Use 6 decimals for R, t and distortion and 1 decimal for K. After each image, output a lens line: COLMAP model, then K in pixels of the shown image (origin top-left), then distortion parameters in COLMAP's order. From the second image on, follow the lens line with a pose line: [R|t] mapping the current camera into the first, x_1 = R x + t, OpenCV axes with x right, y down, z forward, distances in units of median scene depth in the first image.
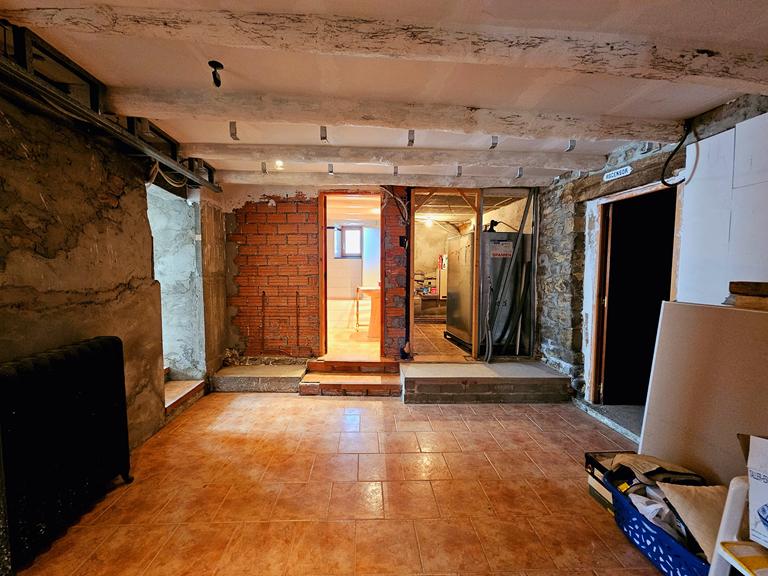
lens RADIAL K [[312.1, 0, 378.1], [0, 312.1, 288.3], [0, 0, 1]] dist [0.000132, -0.001550]
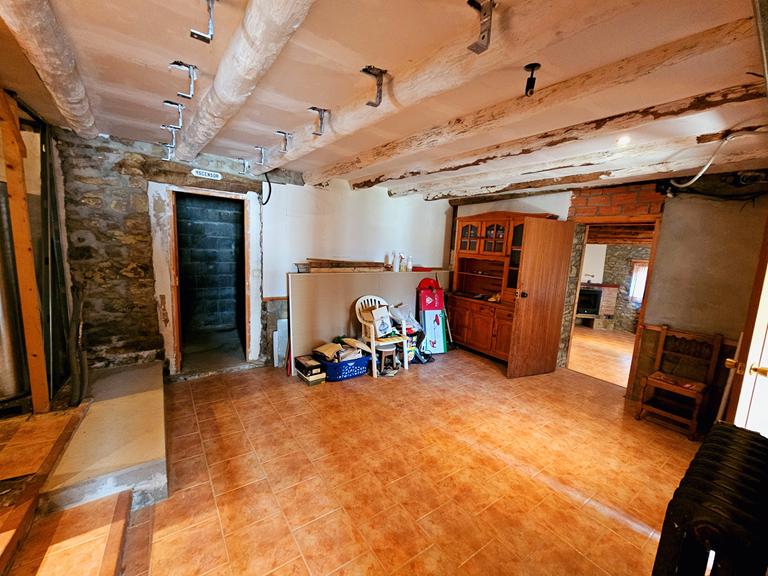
lens RADIAL K [[312.1, 0, 376.5], [0, 312.1, 288.0], [0, 0, 1]] dist [0.000132, -0.001550]
pose [[-0.529112, -0.152102, 0.834809, -0.560804], [-0.004187, 0.984260, 0.176678, -0.127386], [-0.848542, 0.089987, -0.521420, 0.947414]]
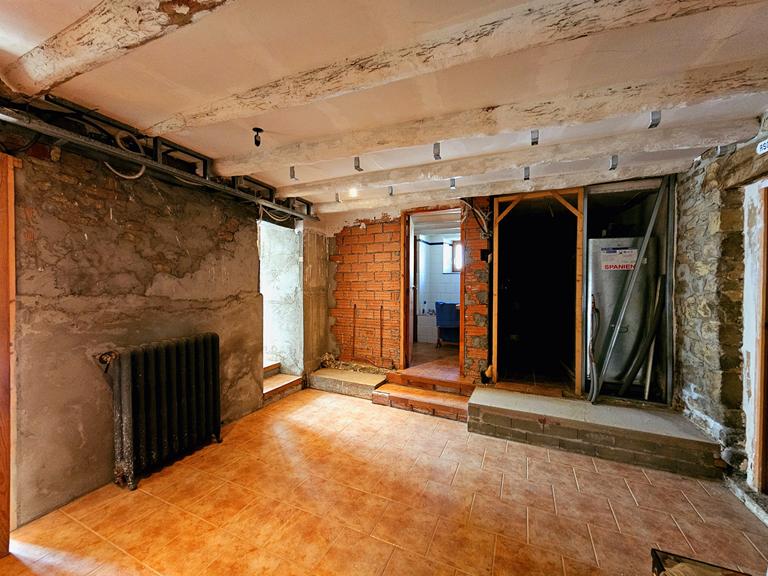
lens RADIAL K [[312.1, 0, 380.1], [0, 312.1, 288.7], [0, 0, 1]] dist [0.000132, -0.001550]
pose [[0.892523, 0.006413, -0.450956, 0.268551], [-0.027239, 0.998840, -0.039706, -0.005936], [0.450178, 0.047722, 0.891663, 0.046916]]
